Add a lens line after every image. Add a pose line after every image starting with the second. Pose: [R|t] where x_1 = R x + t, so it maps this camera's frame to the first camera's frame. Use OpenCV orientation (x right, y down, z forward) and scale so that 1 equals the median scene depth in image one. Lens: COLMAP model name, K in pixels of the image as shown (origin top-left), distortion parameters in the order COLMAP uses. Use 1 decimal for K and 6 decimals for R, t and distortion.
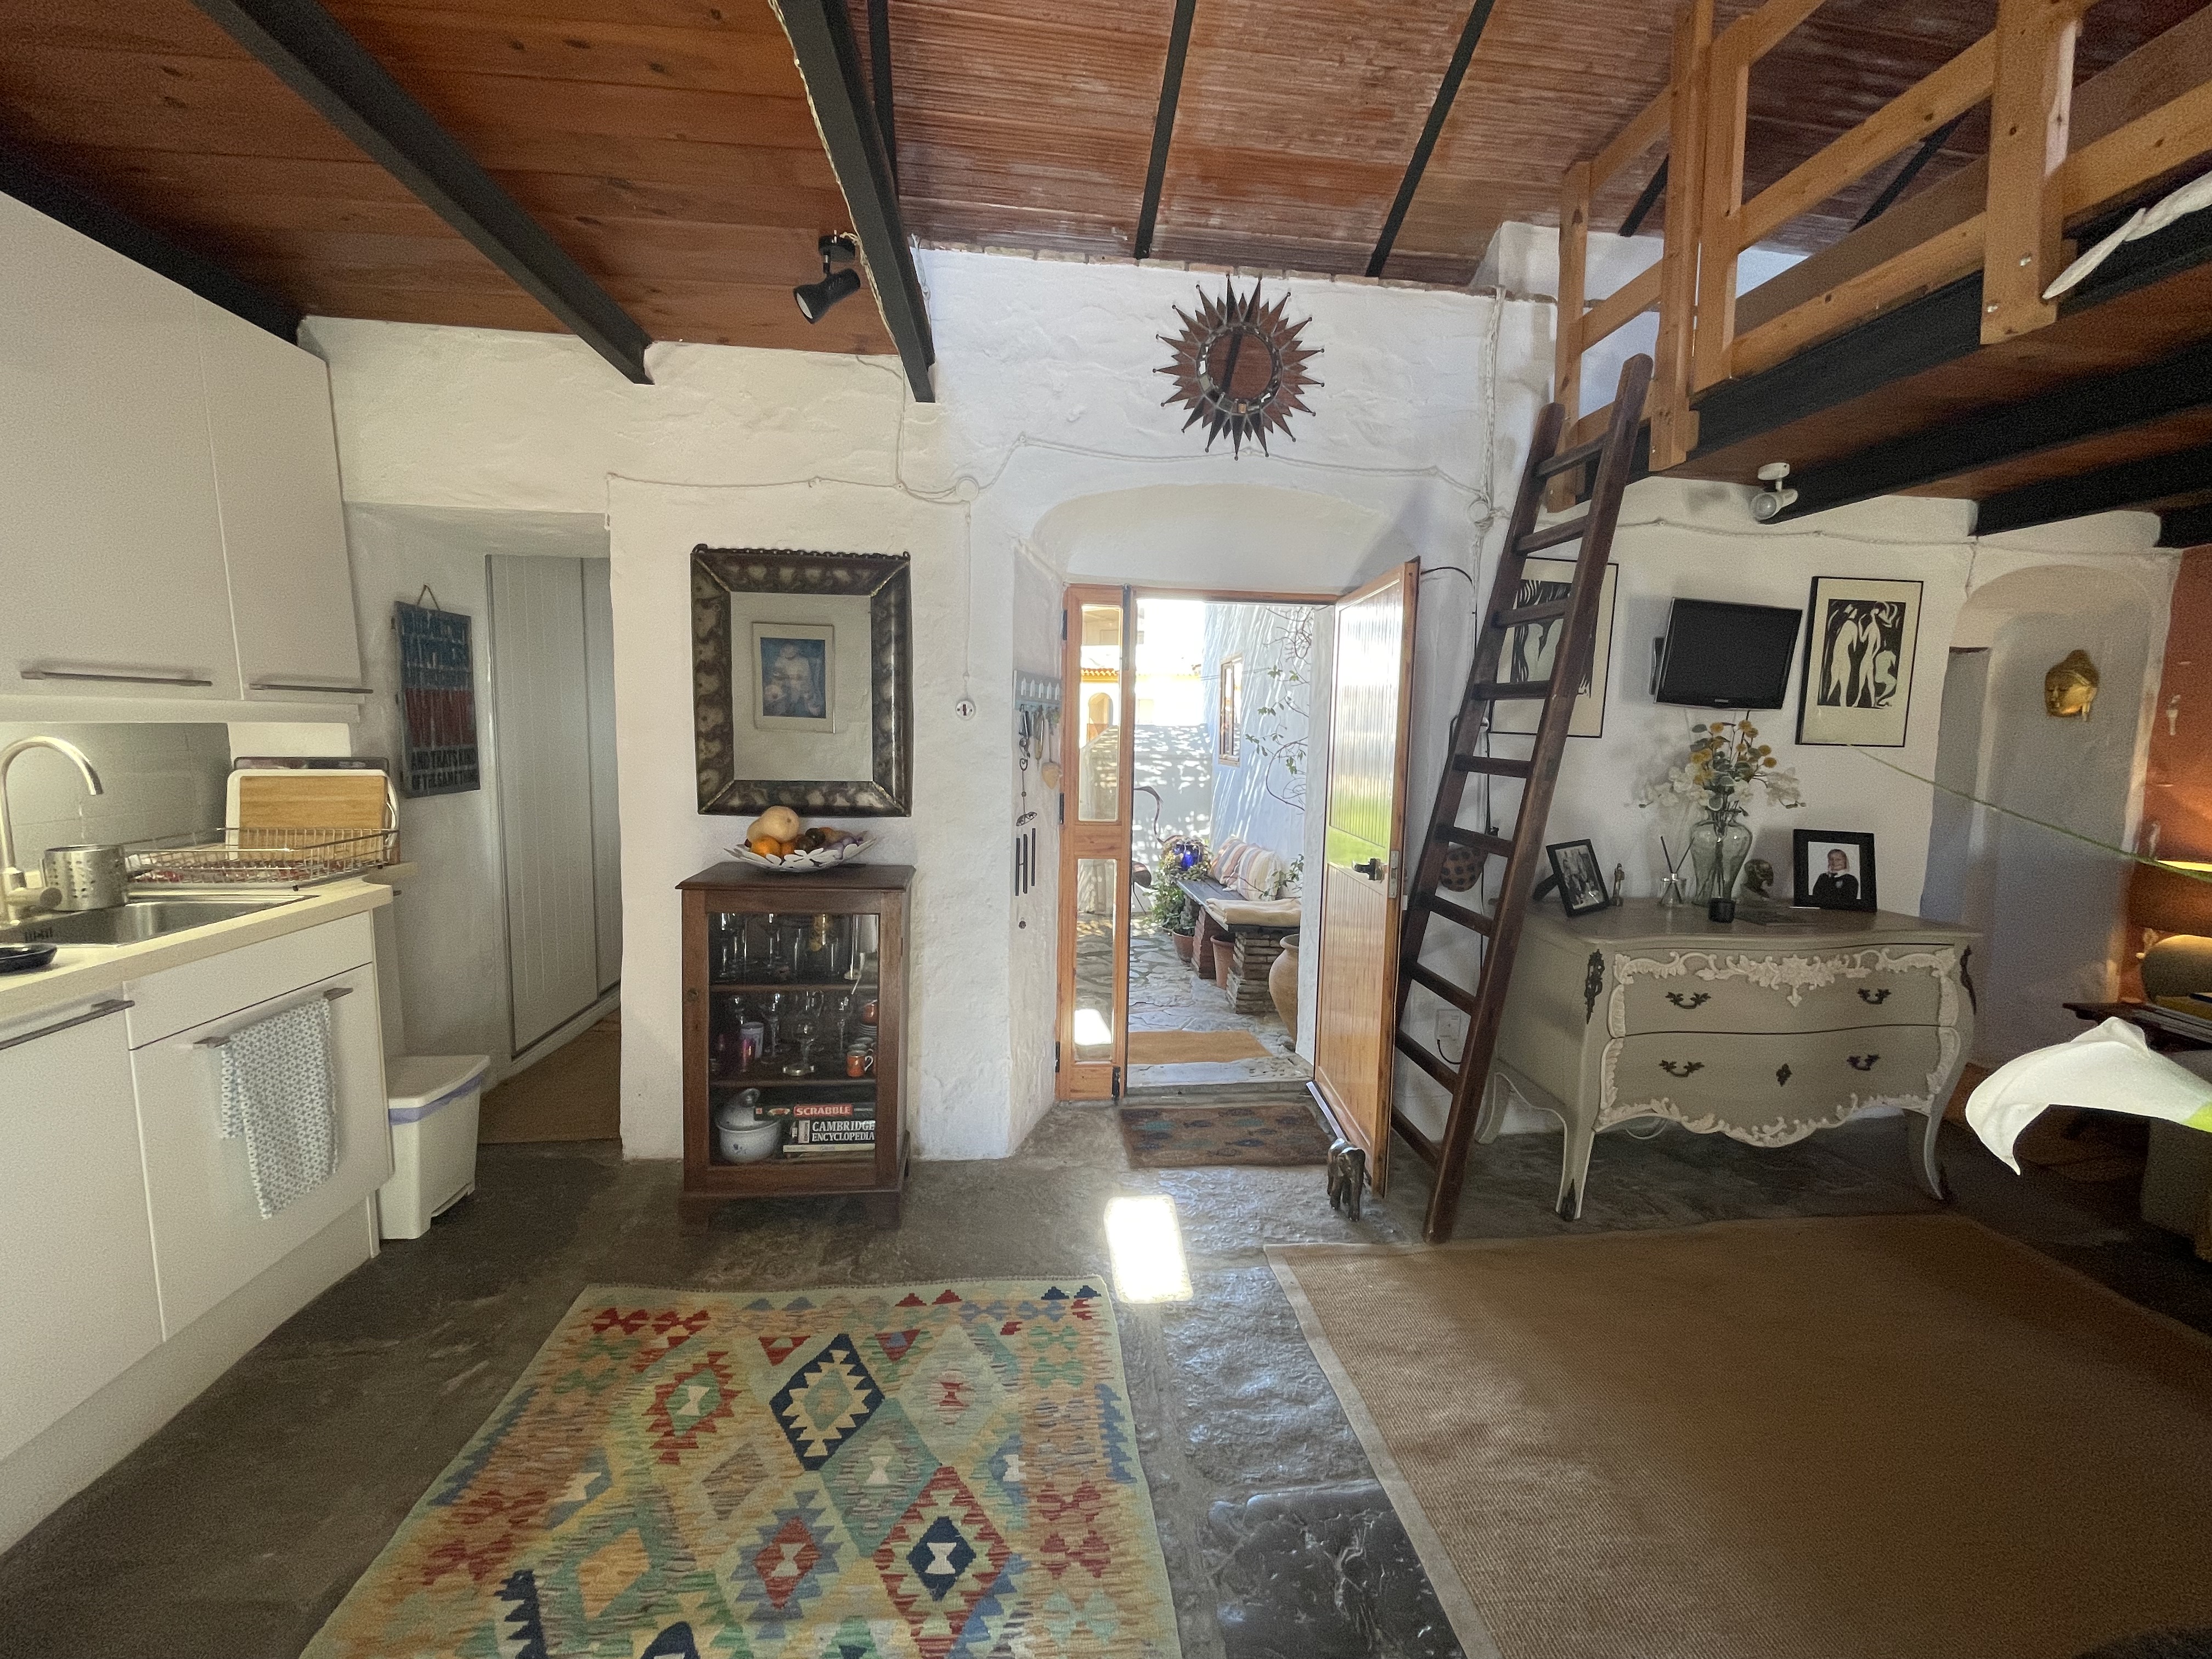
lens RADIAL K [[900.8, 0, 1104.7], [0, 900.8, 825.6], [0, 0, 1]] dist [-0.000594, 0.000213]
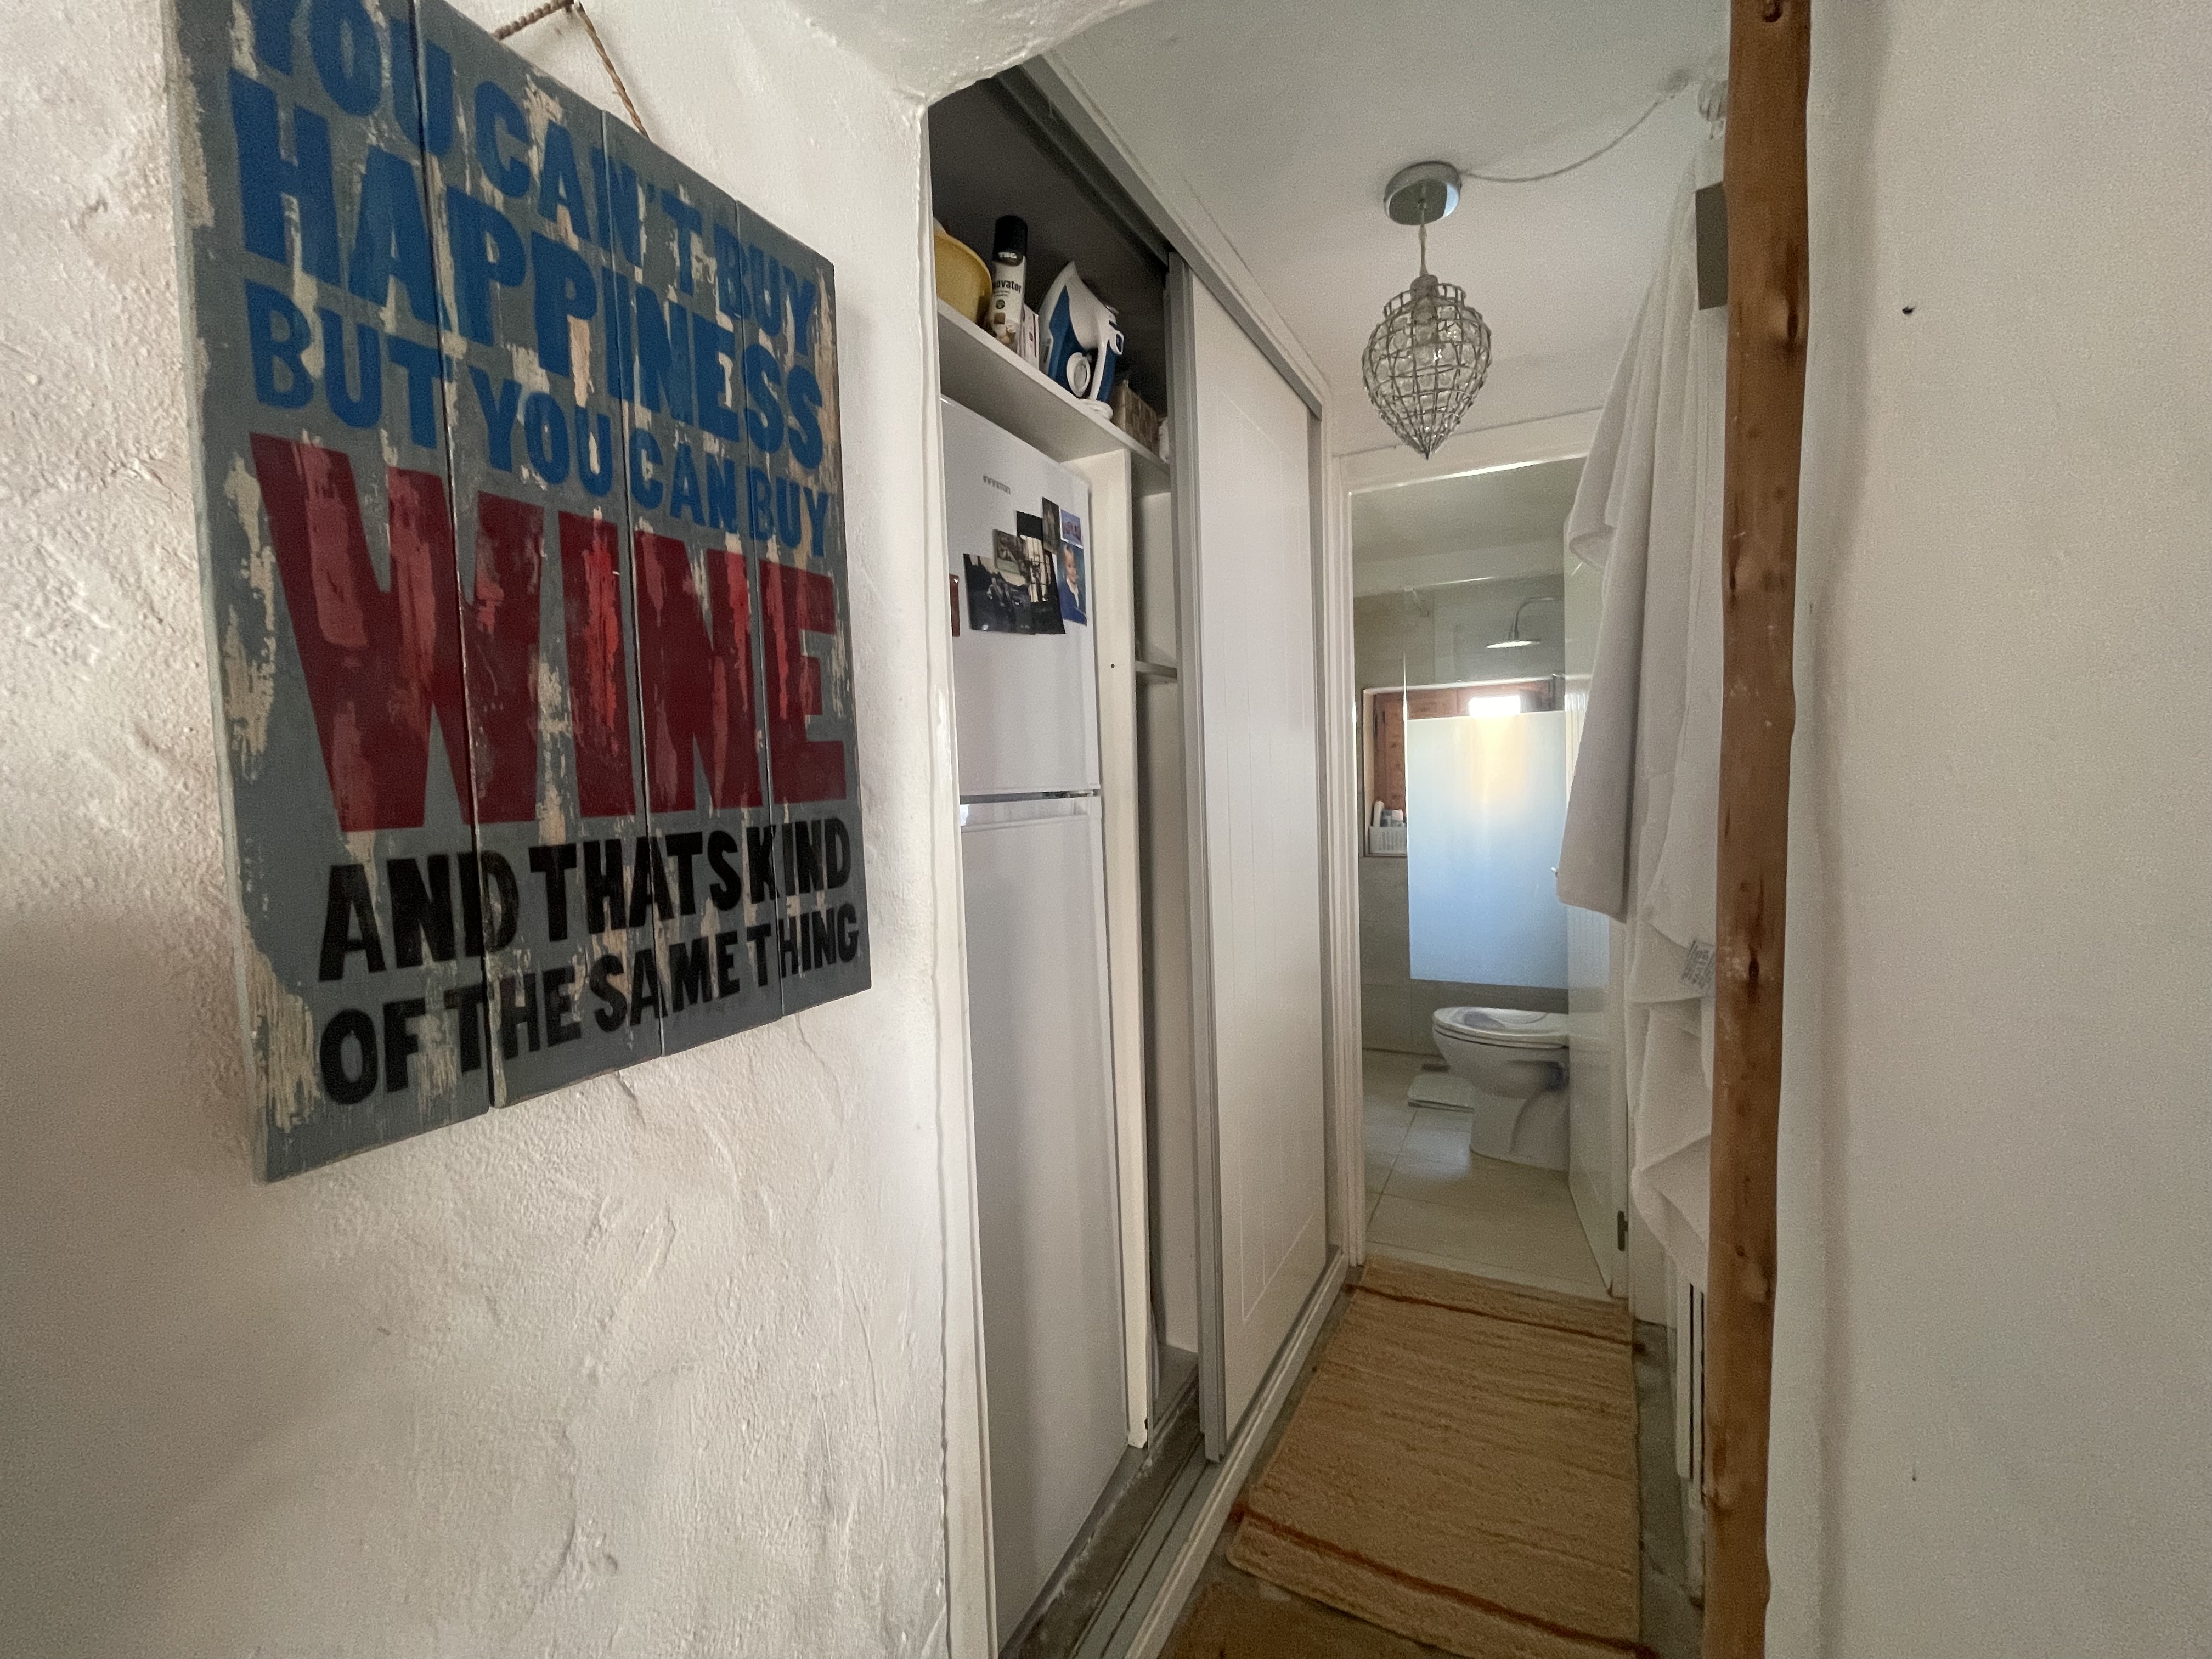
lens RADIAL K [[888.1, 0, 1106.0], [0, 888.1, 829.5], [0, 0, 1]] dist [-0.000552, 0.000351]
pose [[0.825326, -0.020751, -0.564275, -0.579628], [-0.008218, 0.998777, -0.048749, -0.082024], [0.564596, 0.044871, 0.824147, 0.959871]]
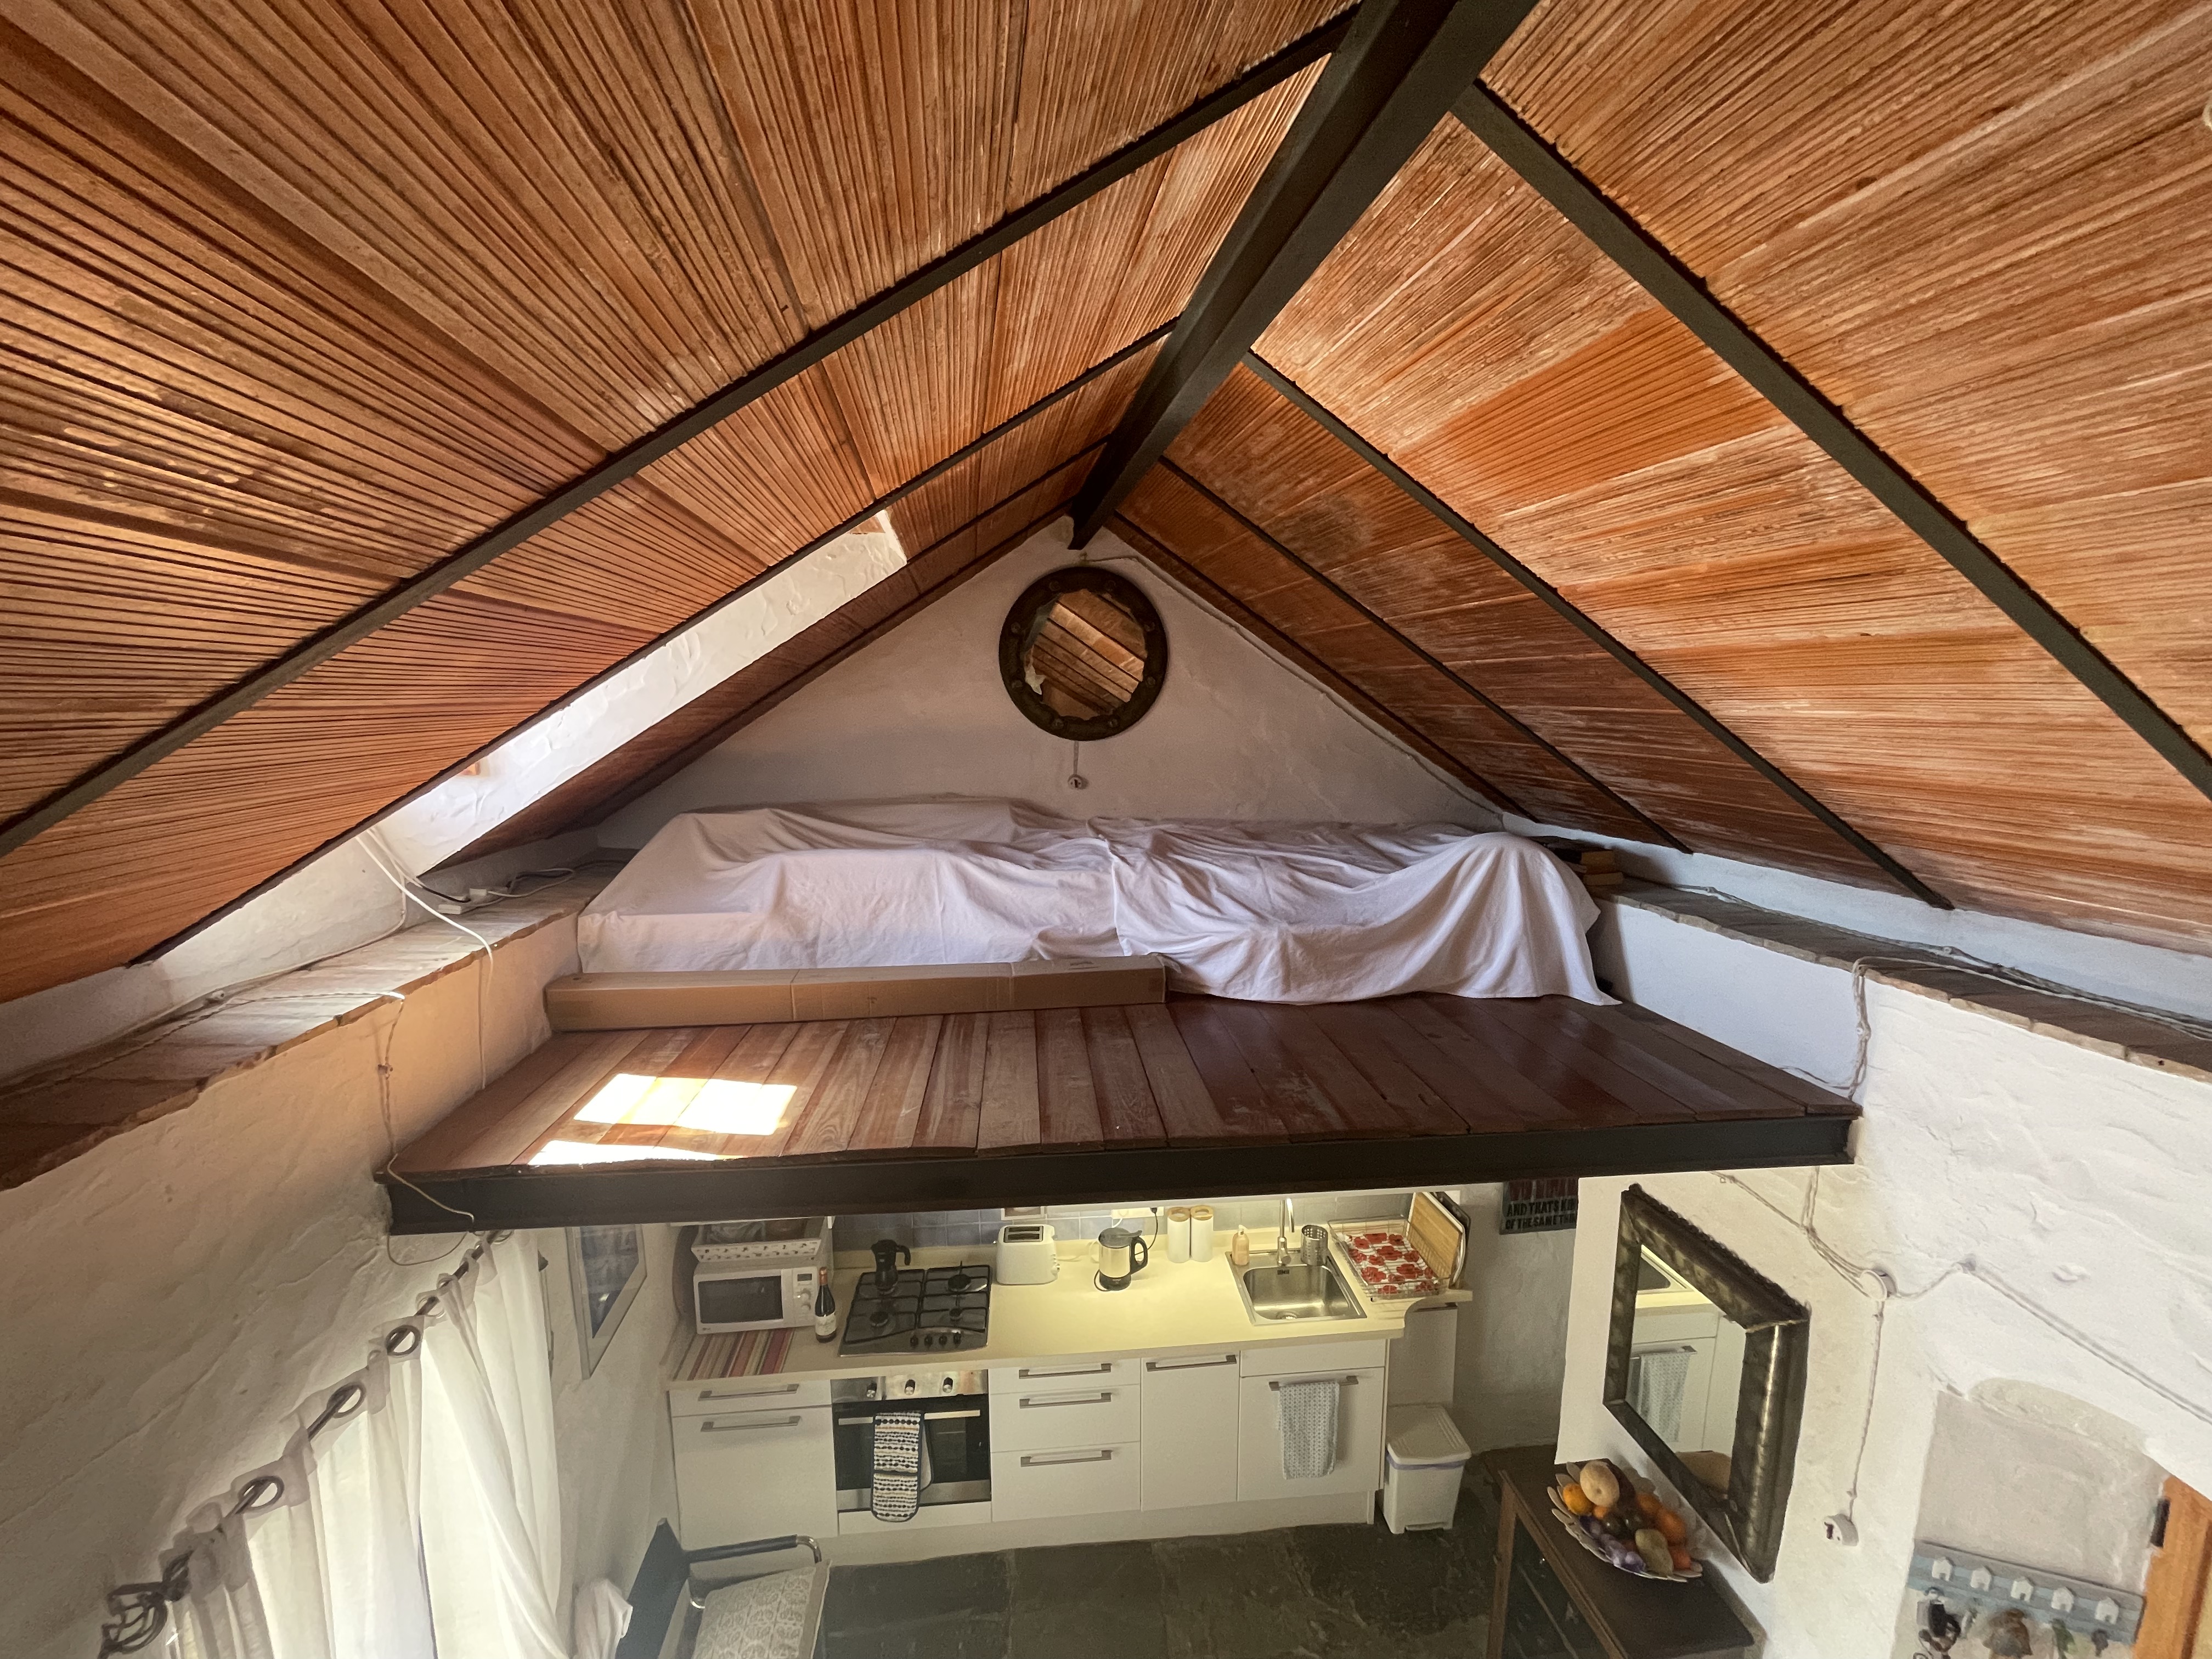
lens RADIAL K [[893.0, 0, 1099.8], [0, 893.0, 831.9], [0, 0, 1]] dist [0.001490, 0.000477]
pose [[0.006315, 0.123185, -0.992364, 0.552970], [-0.104408, 0.987041, 0.121860, -0.771251], [0.994515, 0.102841, 0.019094, 0.276433]]
